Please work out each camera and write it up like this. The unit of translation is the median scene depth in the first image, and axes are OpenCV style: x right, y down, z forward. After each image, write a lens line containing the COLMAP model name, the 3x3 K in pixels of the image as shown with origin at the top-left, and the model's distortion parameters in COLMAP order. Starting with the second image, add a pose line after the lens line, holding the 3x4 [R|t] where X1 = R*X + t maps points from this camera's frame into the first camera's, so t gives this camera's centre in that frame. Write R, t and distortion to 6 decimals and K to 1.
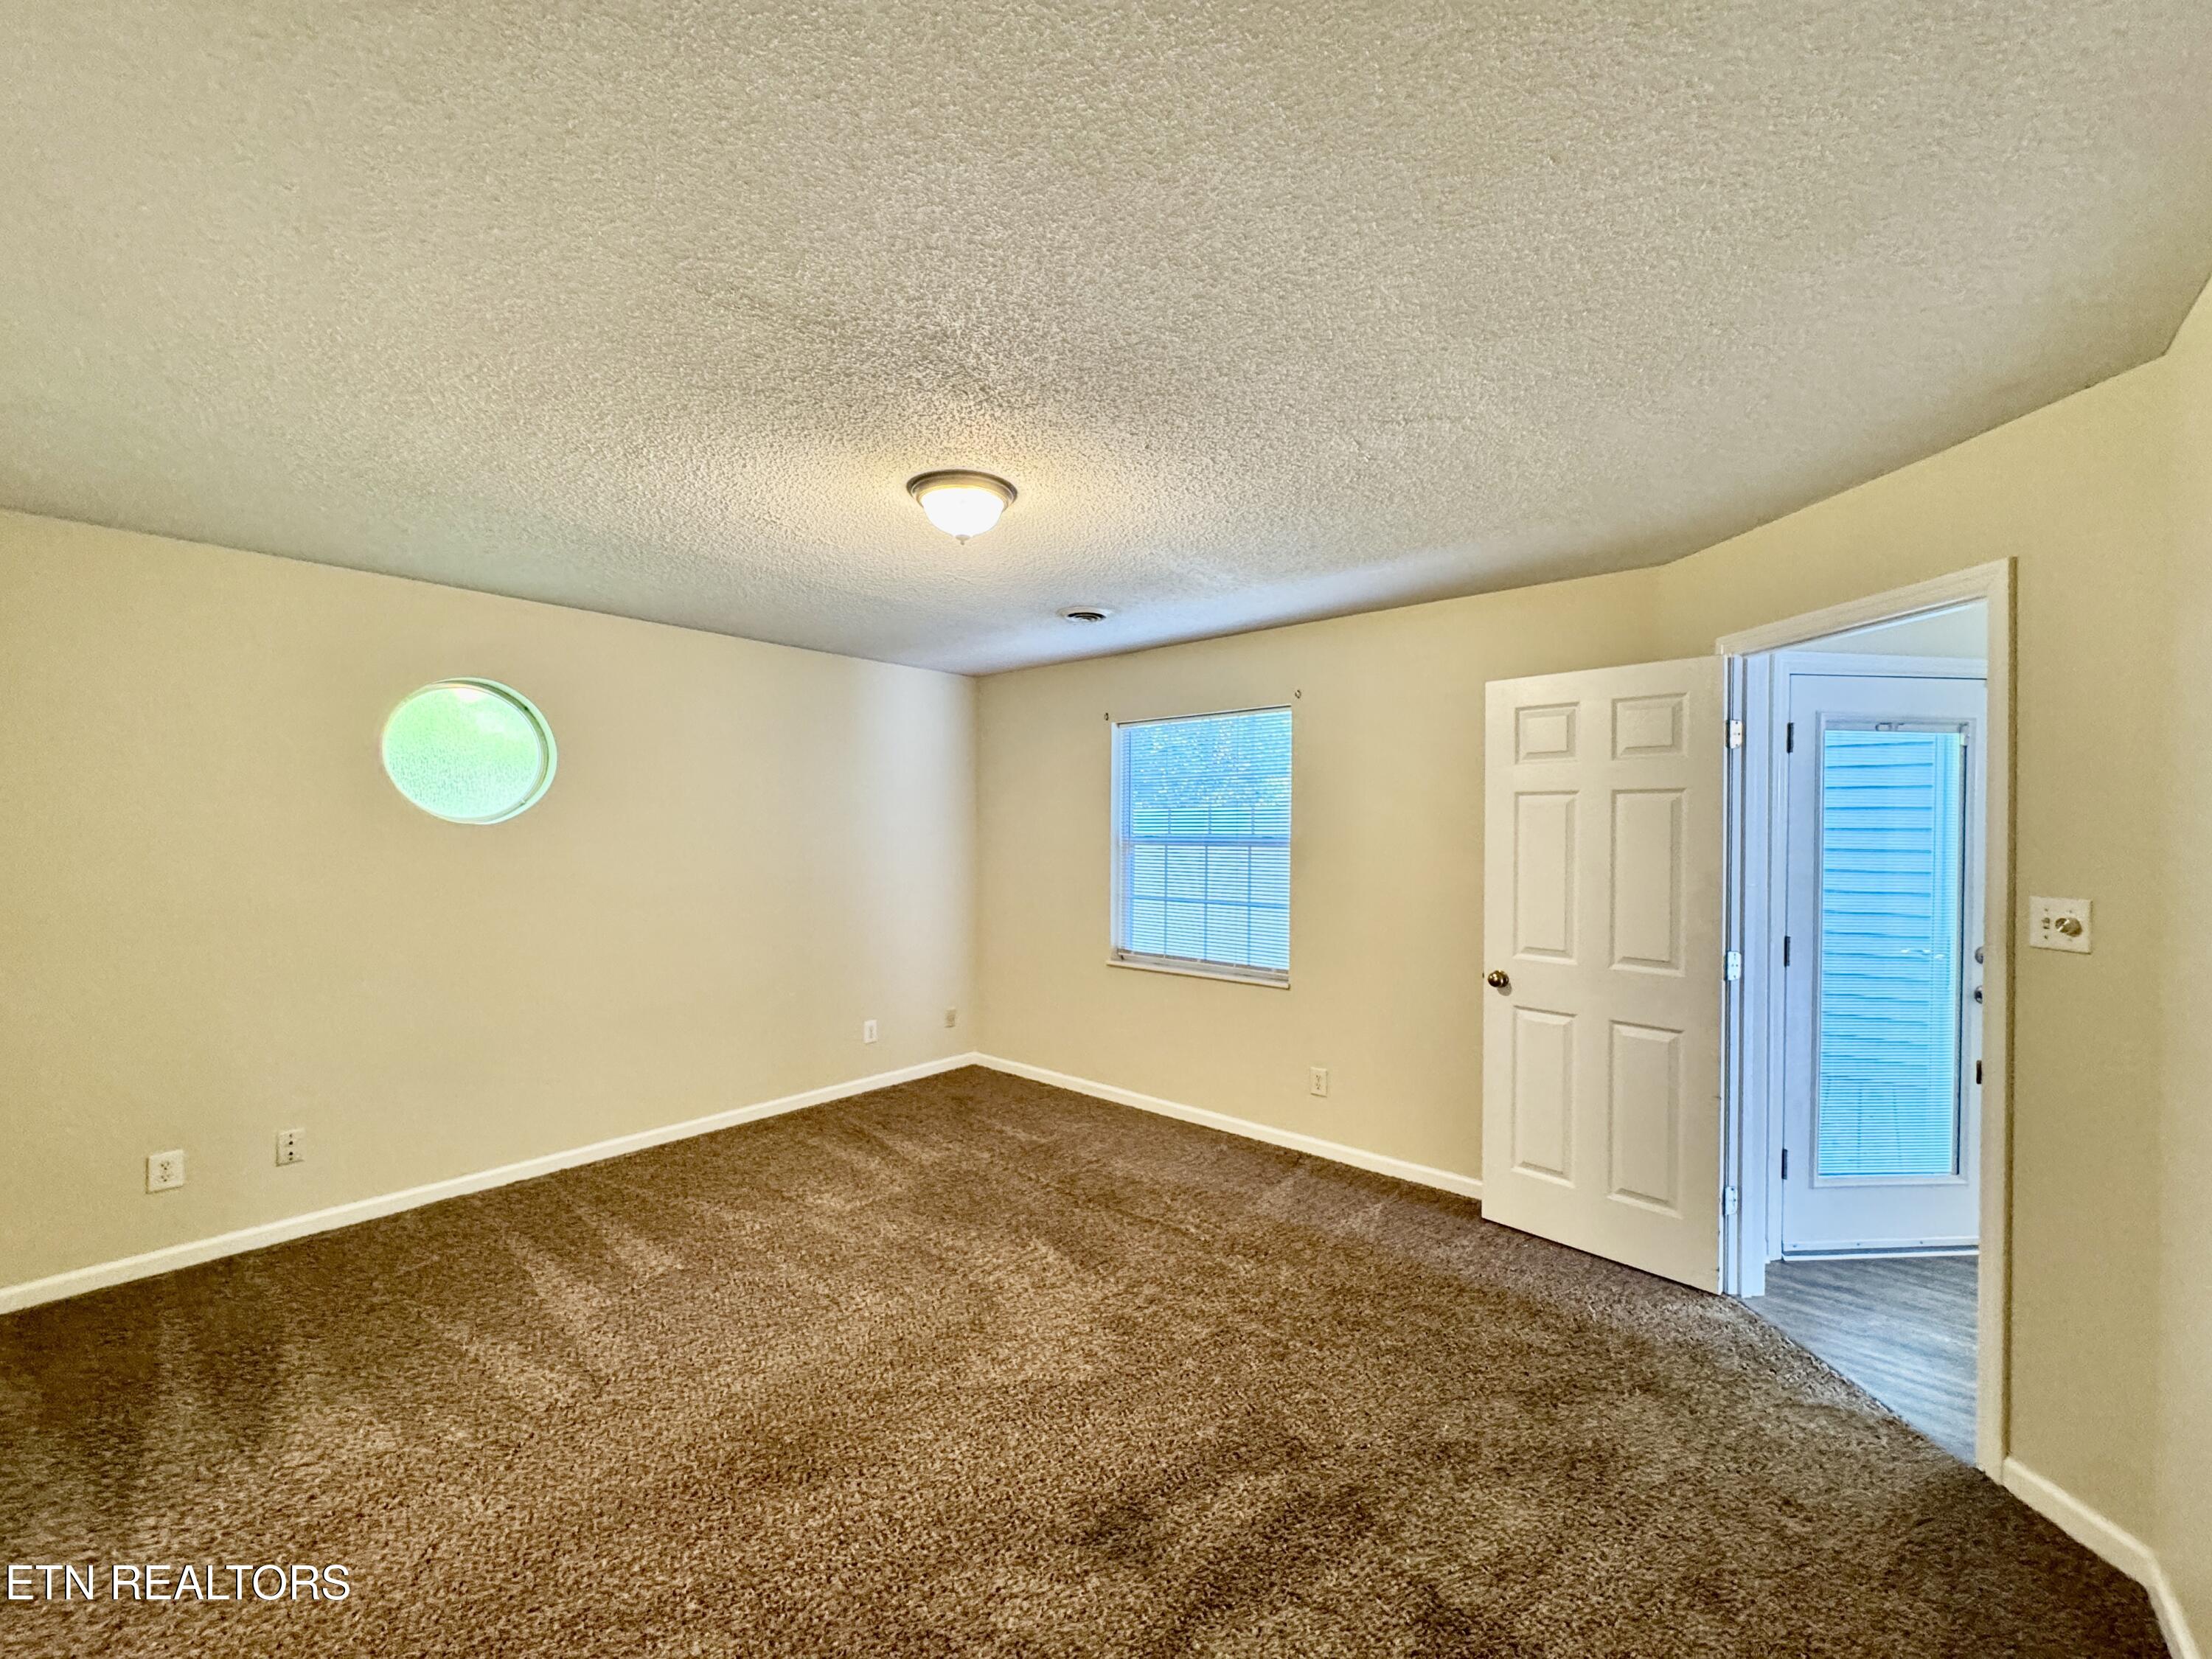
lens RADIAL K [[888.9, 0, 1103.5], [0, 888.9, 830.2], [0, 0, 1]] dist [-0.005946, 0.001136]
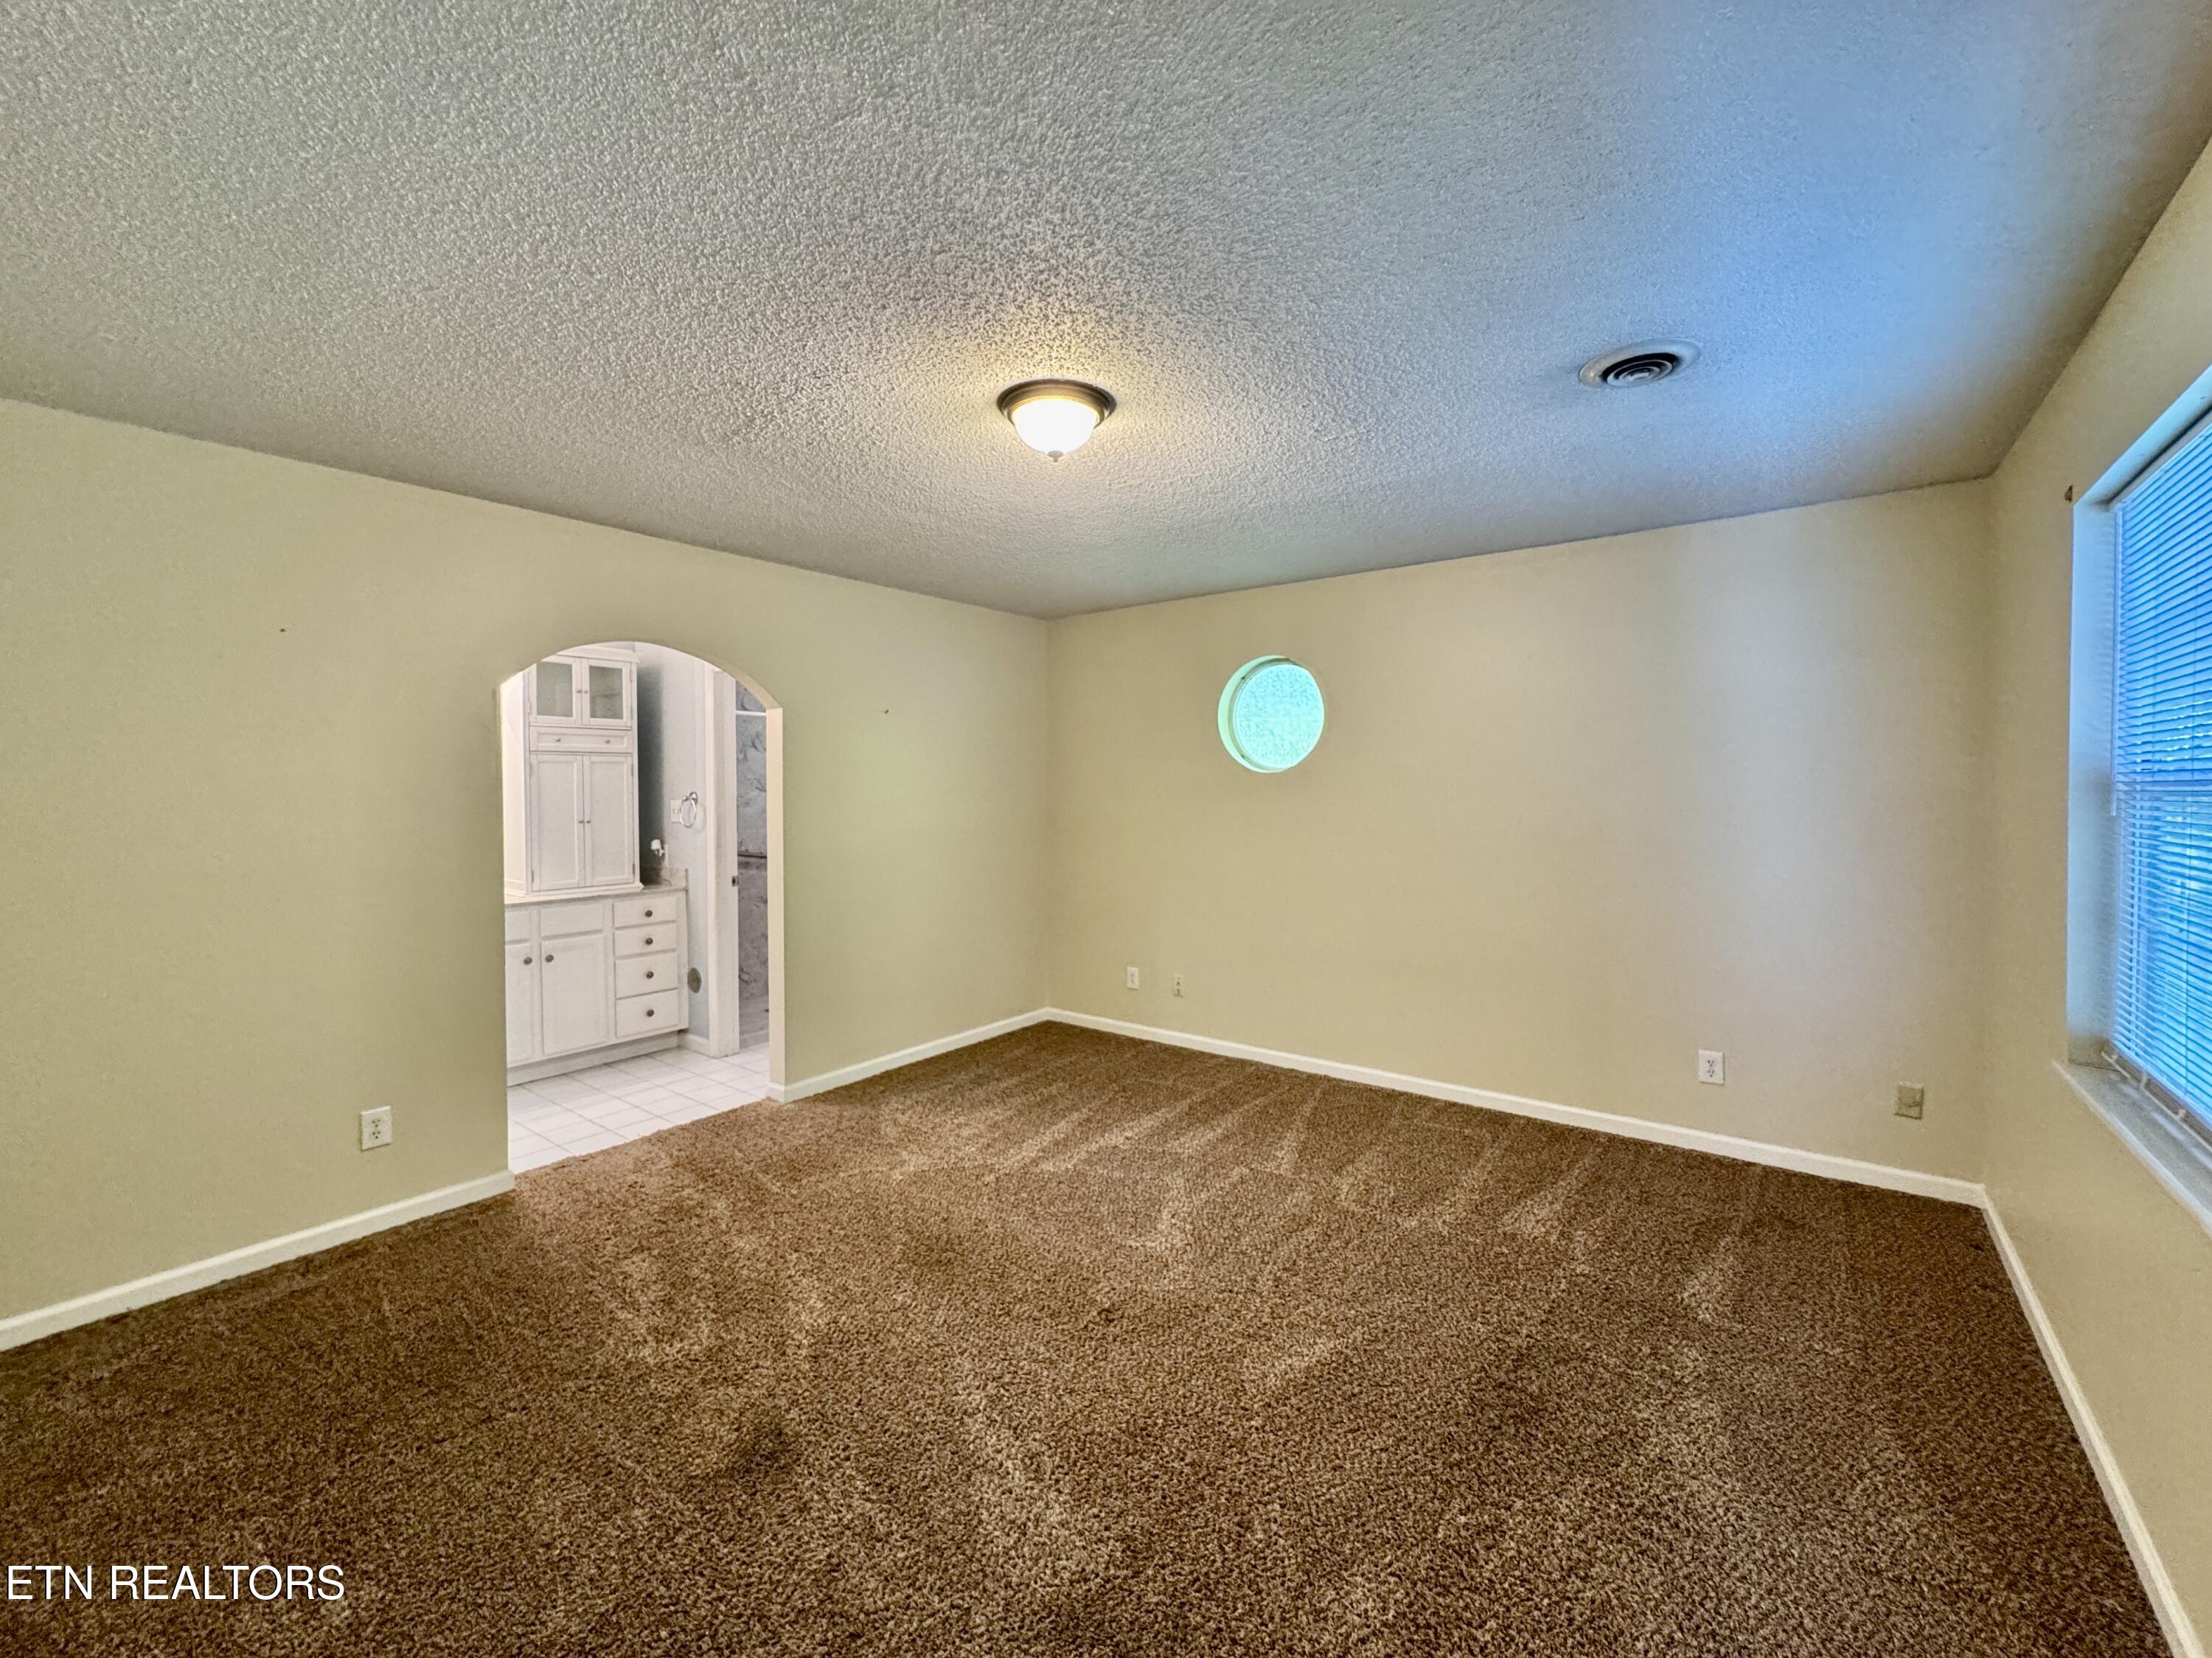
lens RADIAL K [[888.8, 0, 1090.1], [0, 888.8, 796.2], [0, 0, 1]] dist [-0.005946, 0.001136]
pose [[0.054192, 0.001931, -0.998529, 0.587041], [0.003903, 0.999990, 0.002146, 0.022563], [0.998523, -0.004014, 0.054184, 0.728820]]
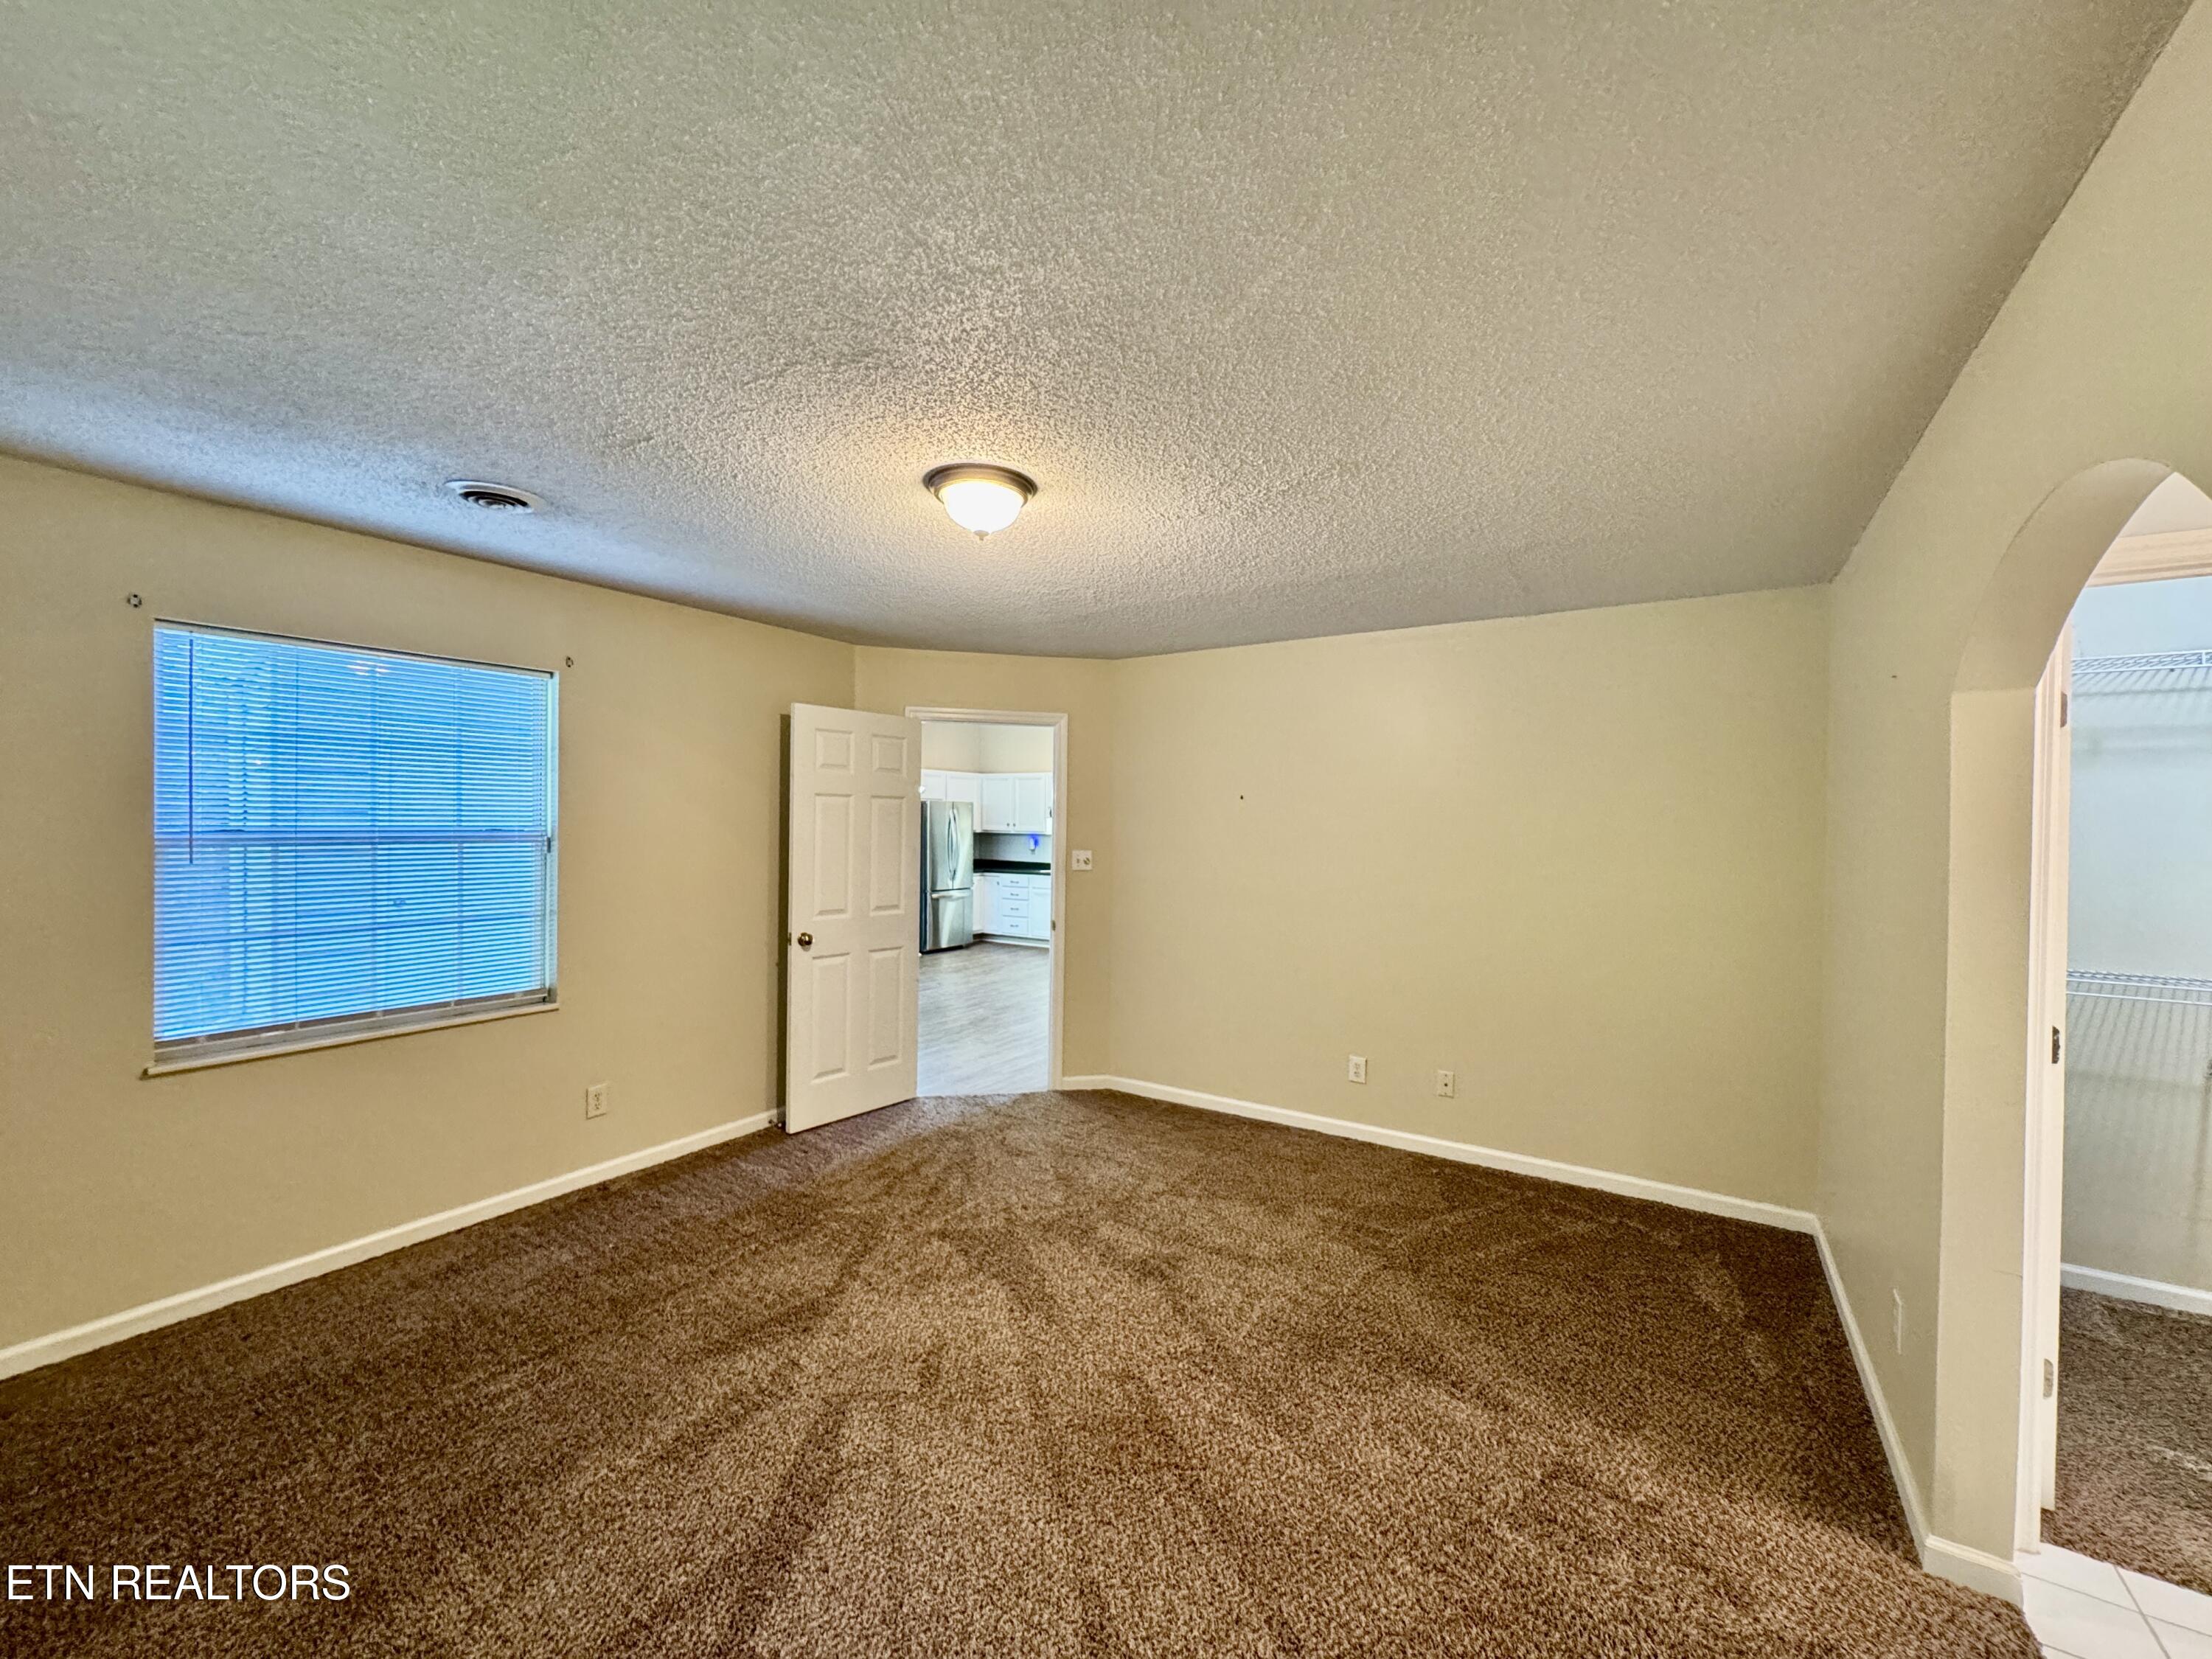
lens RADIAL K [[888.9, 0, 1113.8], [0, 888.9, 823.1], [0, 0, 1]] dist [-0.005946, 0.001136]
pose [[-0.152536, -0.008697, 0.988260, -0.862273], [-0.011753, 0.999907, 0.006985, -0.013206], [-0.988228, -0.010550, -0.152624, 0.741293]]
